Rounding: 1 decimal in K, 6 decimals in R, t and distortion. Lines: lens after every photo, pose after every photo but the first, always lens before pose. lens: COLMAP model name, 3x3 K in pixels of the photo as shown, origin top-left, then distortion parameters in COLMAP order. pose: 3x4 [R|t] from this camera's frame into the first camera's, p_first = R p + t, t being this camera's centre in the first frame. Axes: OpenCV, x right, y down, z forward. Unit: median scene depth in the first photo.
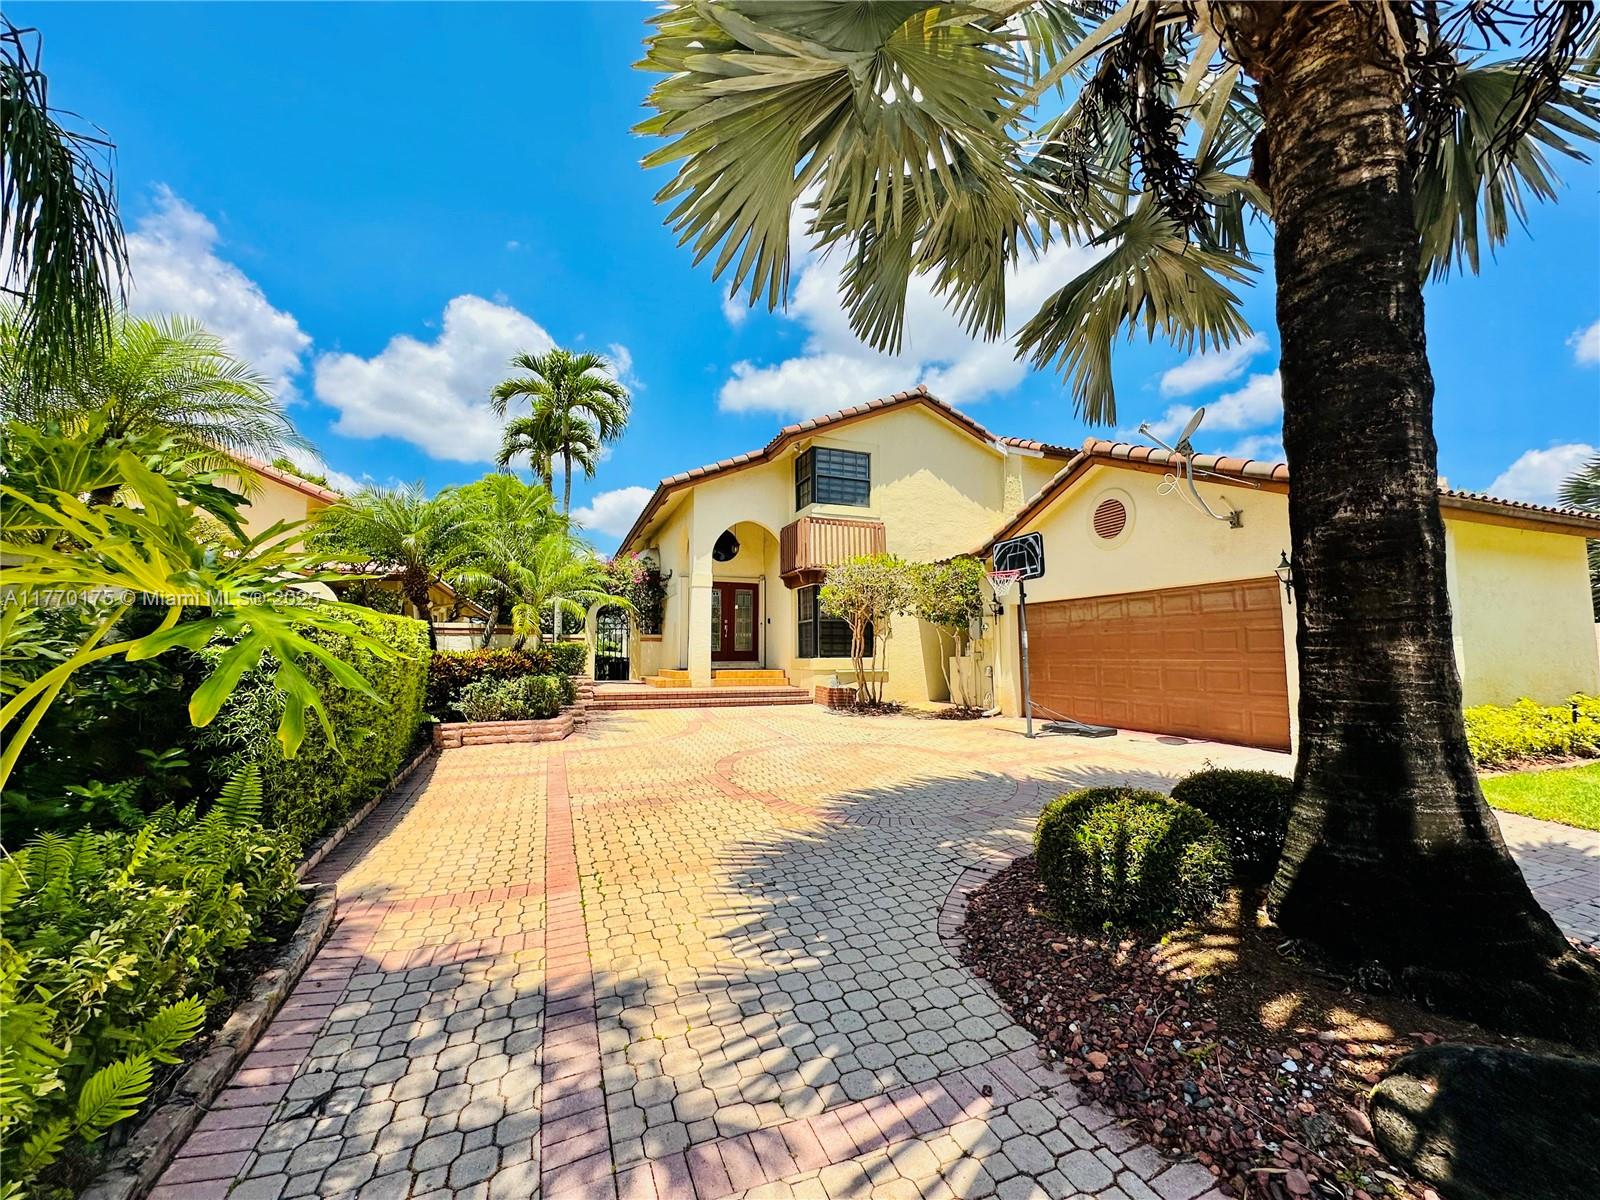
lens RADIAL K [[639.0, 0, 801.3], [0, 639.0, 602.2], [0, 0, 1]] dist [-0.003033, 0.000677]
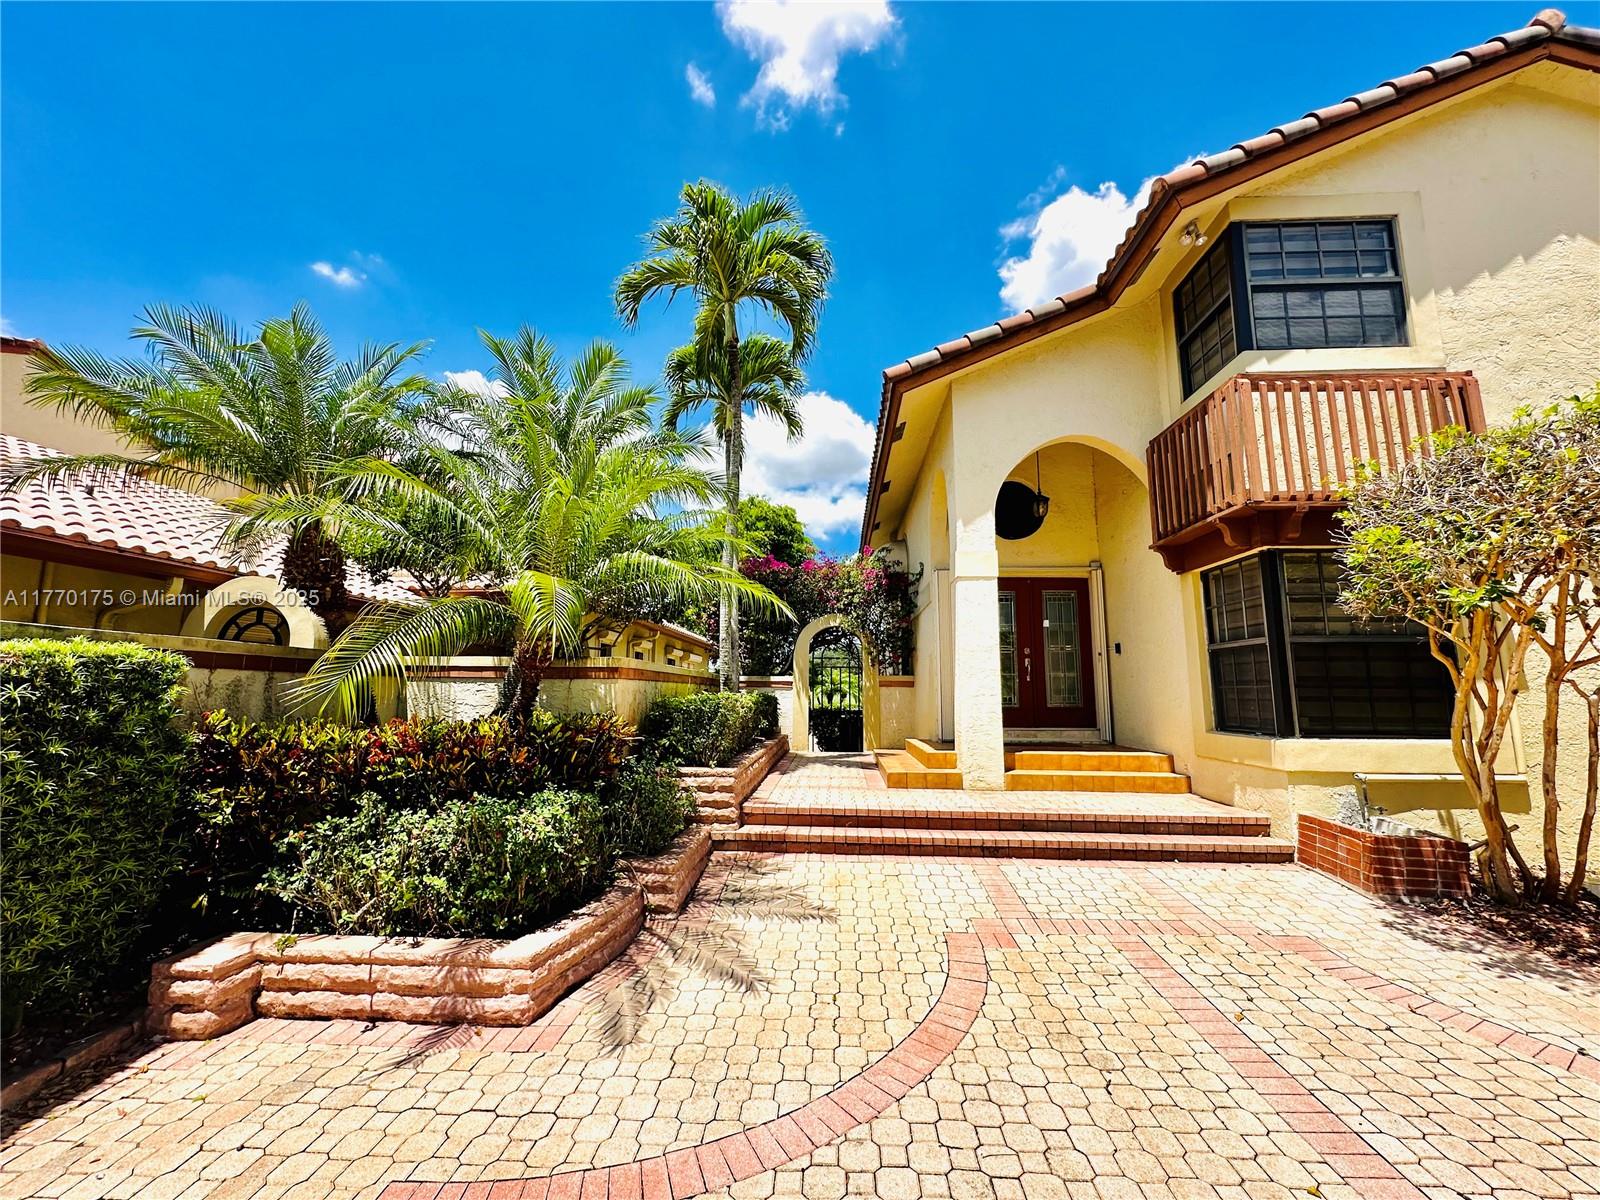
lens RADIAL K [[639.0, 0, 801.3], [0, 639.0, 602.2], [0, 0, 1]] dist [-0.003033, 0.000677]
pose [[0.908714, -0.049945, -0.414421, -0.088588], [0.024907, 0.997535, -0.065605, 0.026730], [0.416676, 0.049294, 0.907718, 0.588018]]
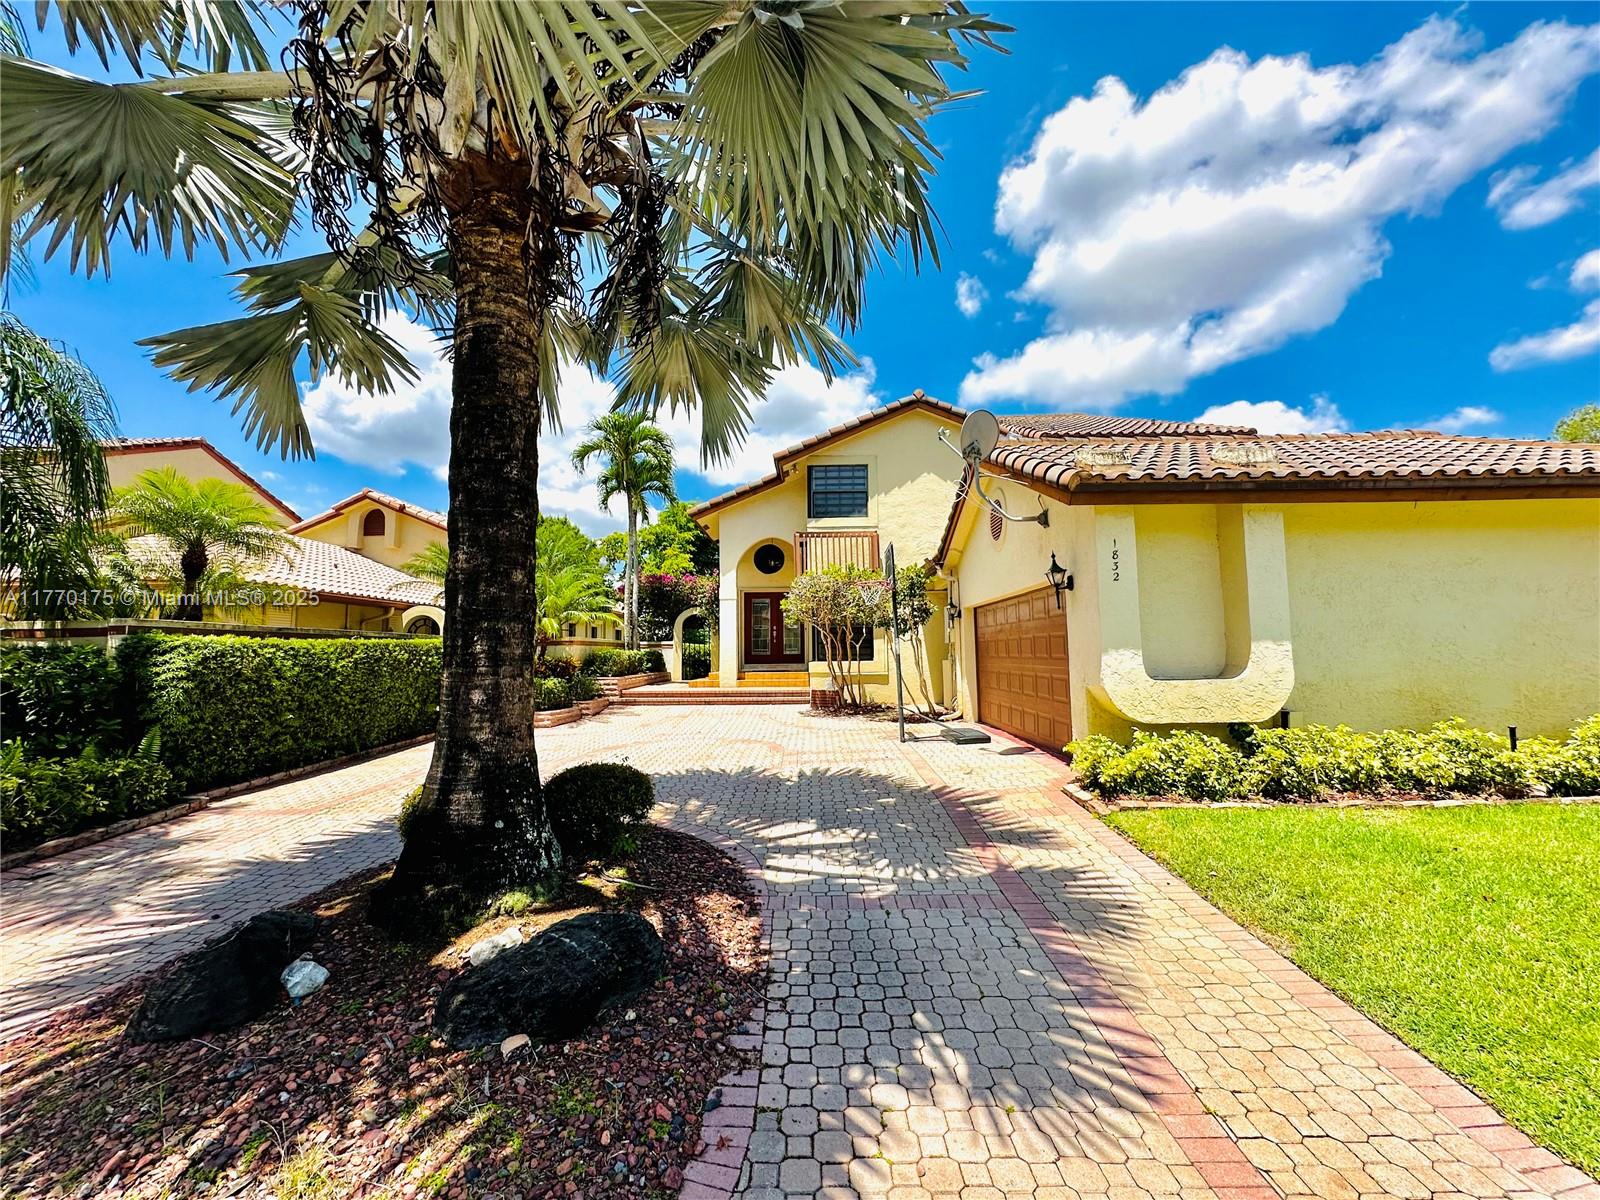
lens RADIAL K [[639.4, 0, 799.4], [0, 639.4, 600.5], [0, 0, 1]] dist [-0.003826, 0.000984]
pose [[0.922446, -0.039598, -0.384090, 0.467429], [0.040517, 0.999163, -0.005701, -0.011992], [0.383994, -0.010304, 0.923278, -0.006999]]
